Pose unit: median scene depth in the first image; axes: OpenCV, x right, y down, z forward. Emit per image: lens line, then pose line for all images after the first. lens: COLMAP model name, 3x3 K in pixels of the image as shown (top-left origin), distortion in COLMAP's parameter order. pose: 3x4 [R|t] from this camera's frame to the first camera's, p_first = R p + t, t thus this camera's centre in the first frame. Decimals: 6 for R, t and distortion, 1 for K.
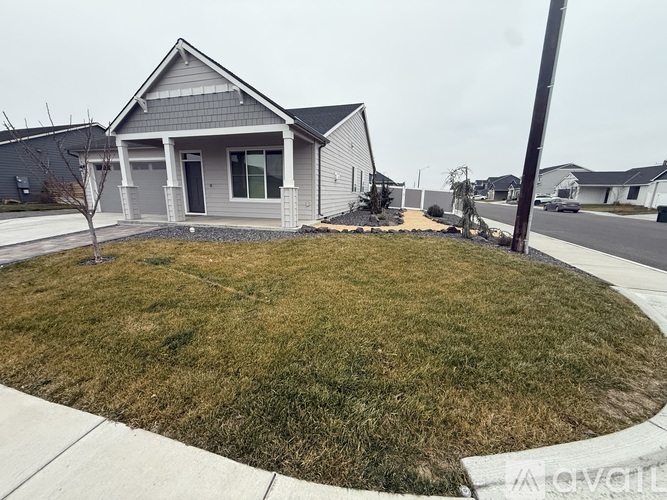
lens RADIAL K [[266.7, 0, 330.5], [0, 266.7, 249.1], [0, 0, 1]] dist [0.003508, 0.000145]
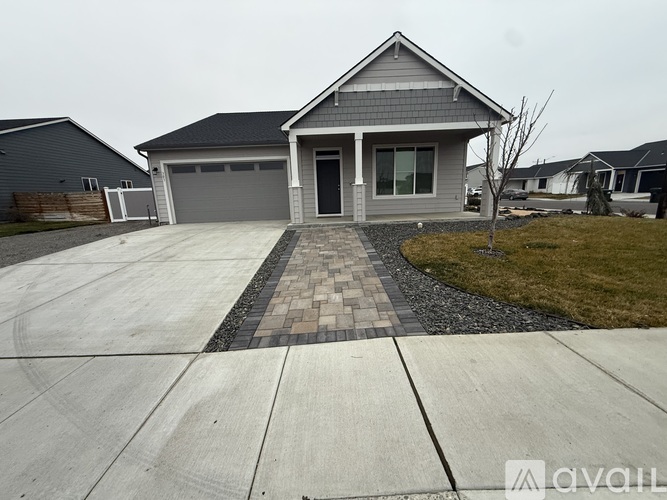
lens RADIAL K [[266.7, 0, 332.2], [0, 266.7, 251.1], [0, 0, 1]] dist [0.003508, 0.000145]
pose [[0.958165, -0.103129, 0.266991, -0.869121], [0.104048, 0.994514, 0.010742, -0.016511], [-0.266634, 0.017487, 0.963639, 0.101450]]
